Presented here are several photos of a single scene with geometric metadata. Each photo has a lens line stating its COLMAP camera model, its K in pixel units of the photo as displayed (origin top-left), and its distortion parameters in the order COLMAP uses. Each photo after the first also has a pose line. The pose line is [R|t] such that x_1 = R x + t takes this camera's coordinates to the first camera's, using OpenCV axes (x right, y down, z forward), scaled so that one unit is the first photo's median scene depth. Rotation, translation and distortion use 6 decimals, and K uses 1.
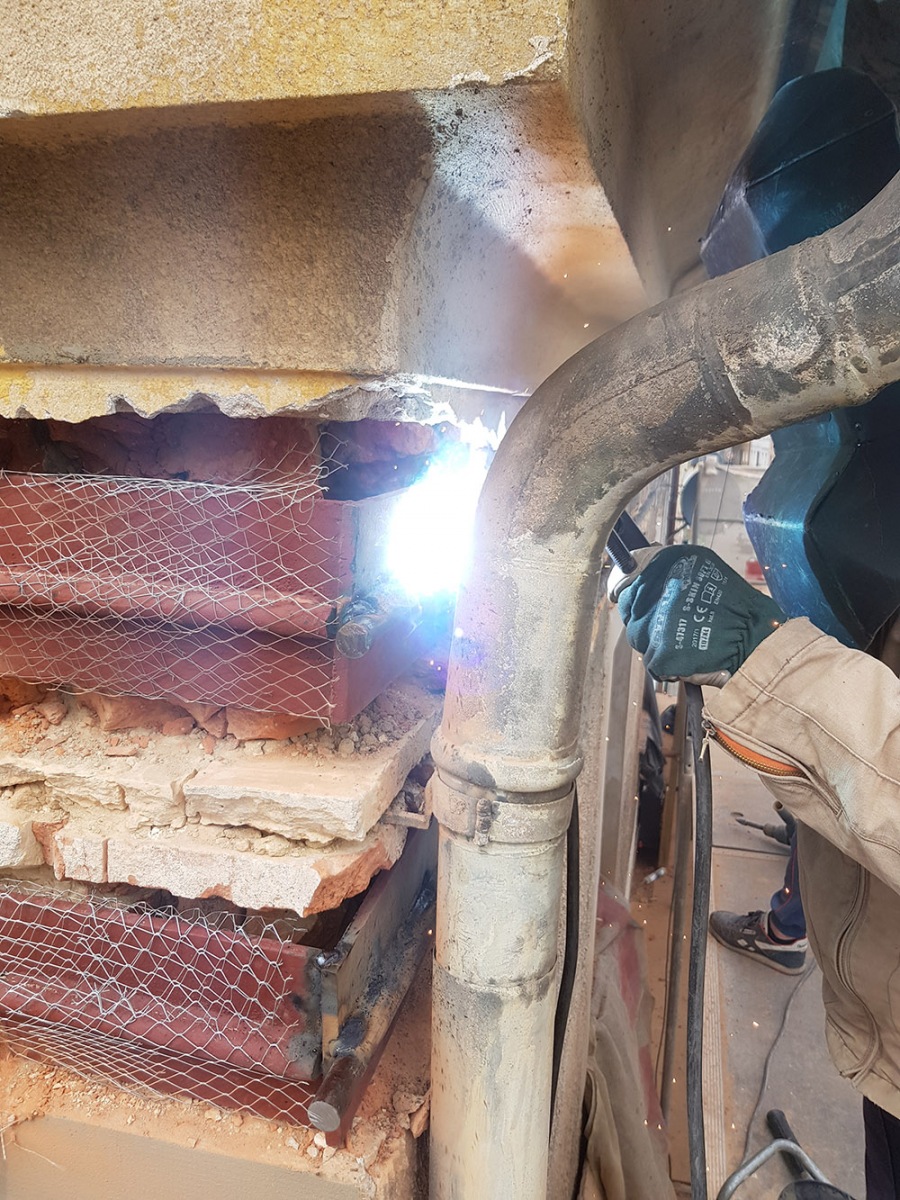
lens RADIAL K [[920.3, 0, 434.8], [0, 920.3, 593.0], [0, 0, 1]] dist [0.076550, -0.147959]
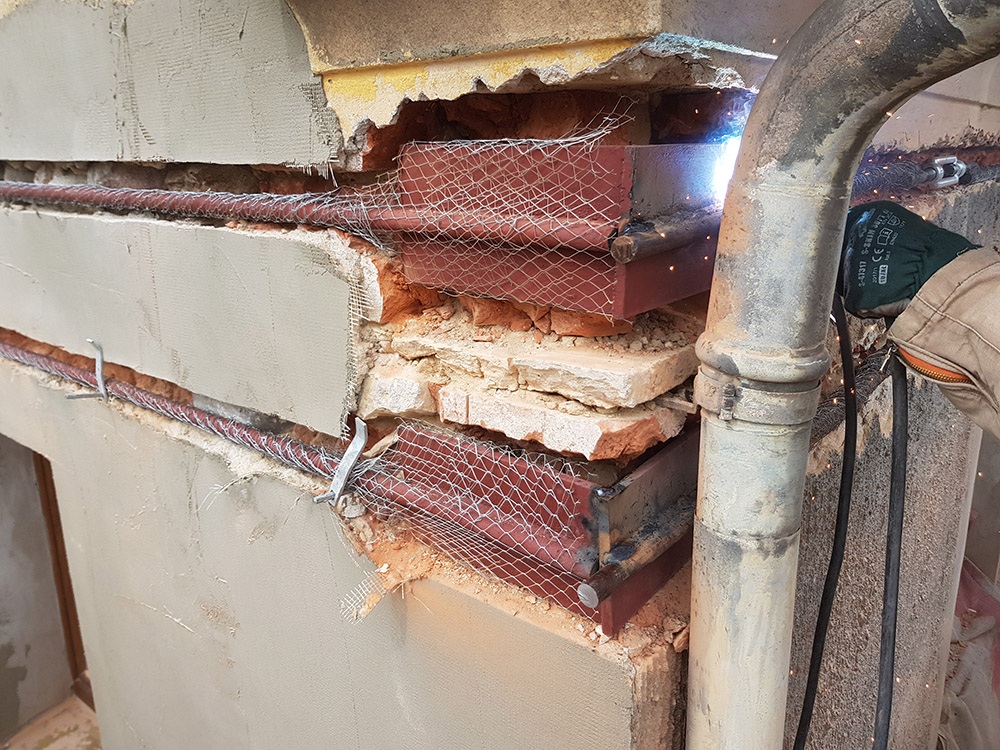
lens RADIAL K [[764.8, 0, 488.3], [0, 764.8, 348.3], [0, 0, 1]] dist [0.088315, -0.159548]
pose [[0.901612, 0.065323, -0.427584, 0.194260], [-0.041581, 0.997042, 0.064641, 0.116712], [0.430542, -0.040501, 0.901661, -0.076860]]
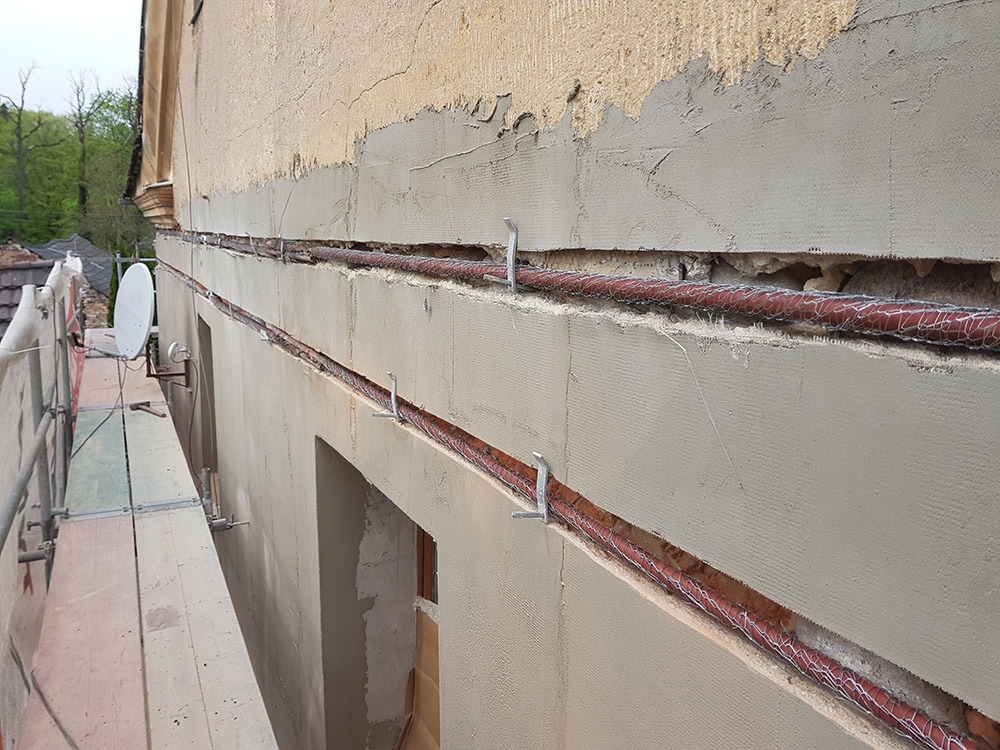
lens RADIAL K [[767.0, 0, 476.1], [0, 767.0, 352.1], [0, 0, 1]] dist [0.076550, -0.147959]
pose [[0.663870, 0.098325, -0.741356, -4.431636], [-0.138535, 0.990331, 0.007290, -0.251449], [0.734905, 0.097864, 0.671072, 0.936660]]
